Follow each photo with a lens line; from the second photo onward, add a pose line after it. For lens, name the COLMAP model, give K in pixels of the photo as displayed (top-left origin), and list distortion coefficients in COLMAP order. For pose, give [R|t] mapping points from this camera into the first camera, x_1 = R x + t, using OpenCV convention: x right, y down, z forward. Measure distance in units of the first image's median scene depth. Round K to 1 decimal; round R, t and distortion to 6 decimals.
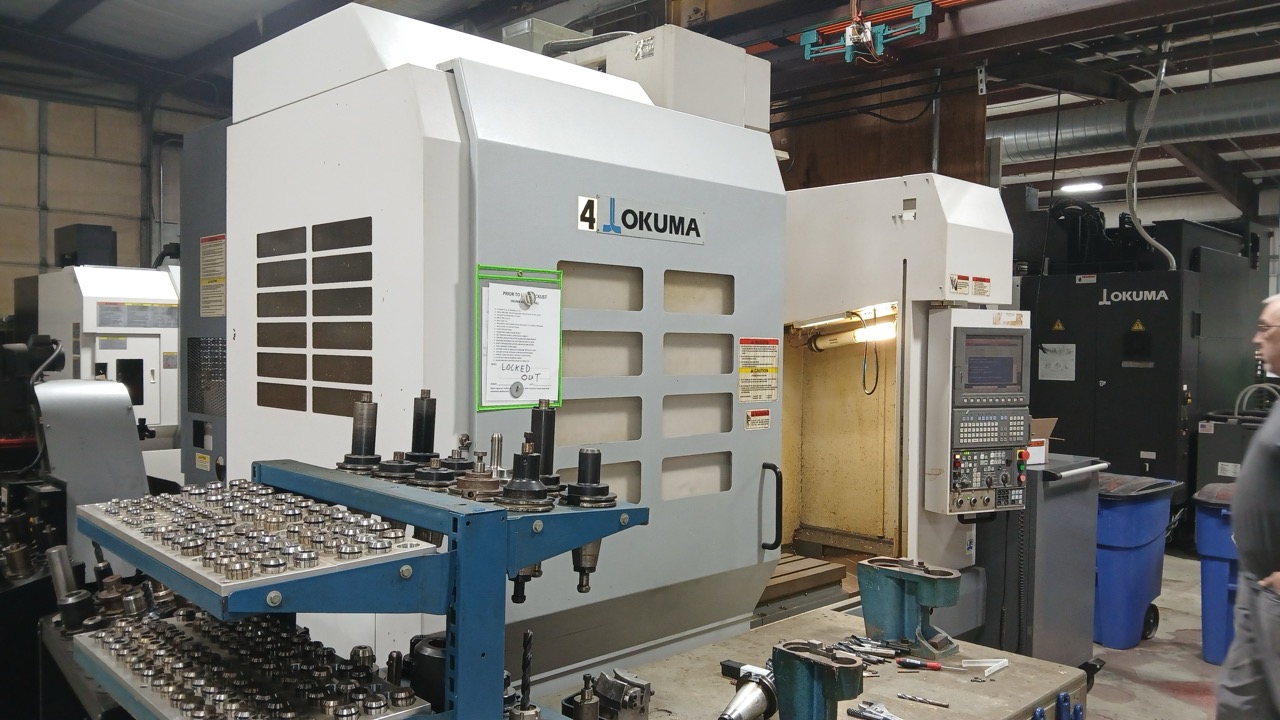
lens RADIAL K [[971.9, 0, 646.5], [0, 971.9, 368.5], [0, 0, 1]] dist [0.109257, -0.223885]
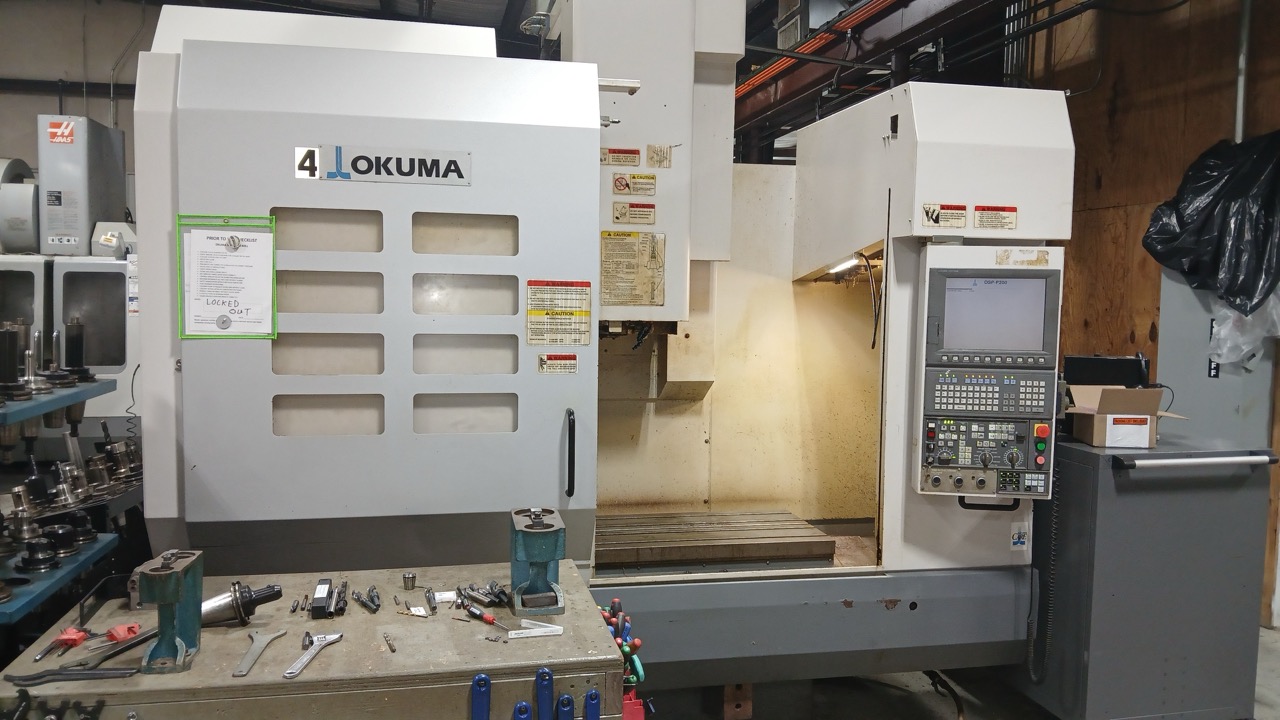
lens RADIAL K [[971.9, 0, 646.5], [0, 971.9, 368.5], [0, 0, 1]] dist [0.109257, -0.223885]
pose [[0.846236, 0.041357, -0.531201, 0.716054], [-0.018885, 0.998685, 0.047667, 0.009217], [0.532473, -0.030306, 0.845904, 0.224404]]
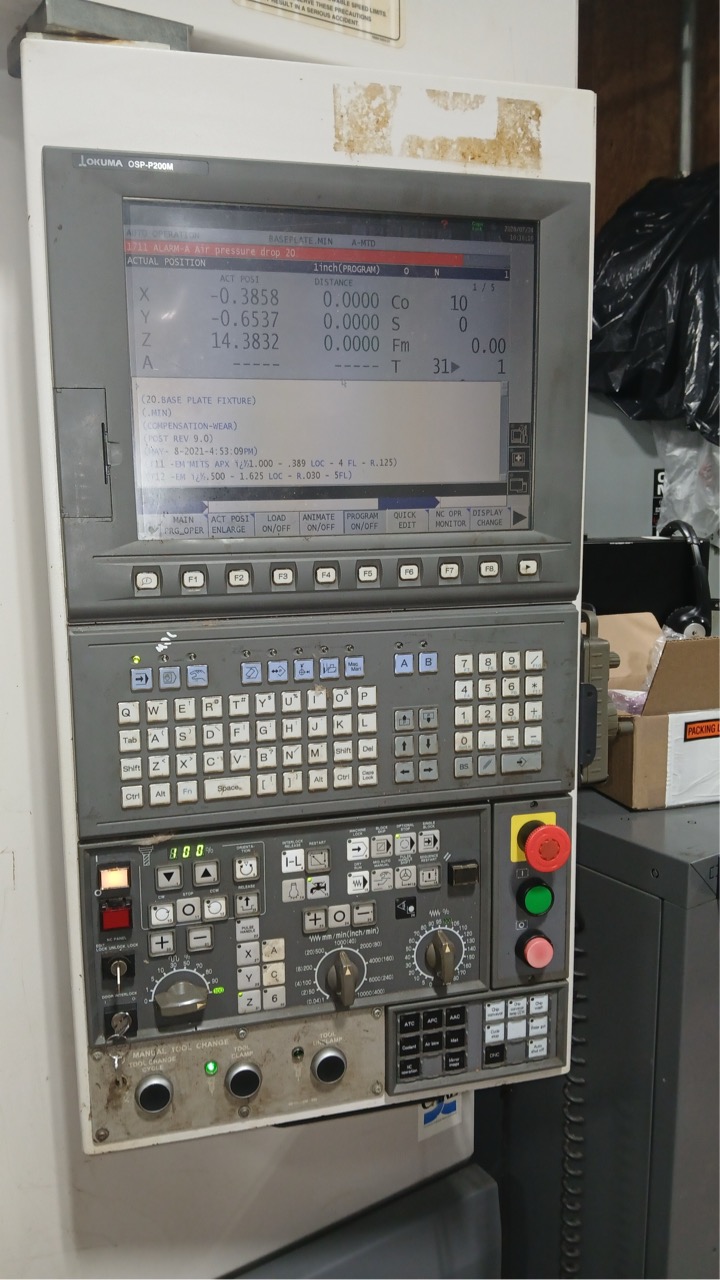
lens RADIAL K [[971.9, 0, 330.7], [0, 971.9, 636.9], [0, 0, 1]] dist [0.109257, -0.223885]
pose [[0.978415, 0.001919, -0.206642, 0.515757], [0.023453, 0.992465, 0.120260, 0.028743], [0.205316, -0.122510, 0.970998, 1.079623]]
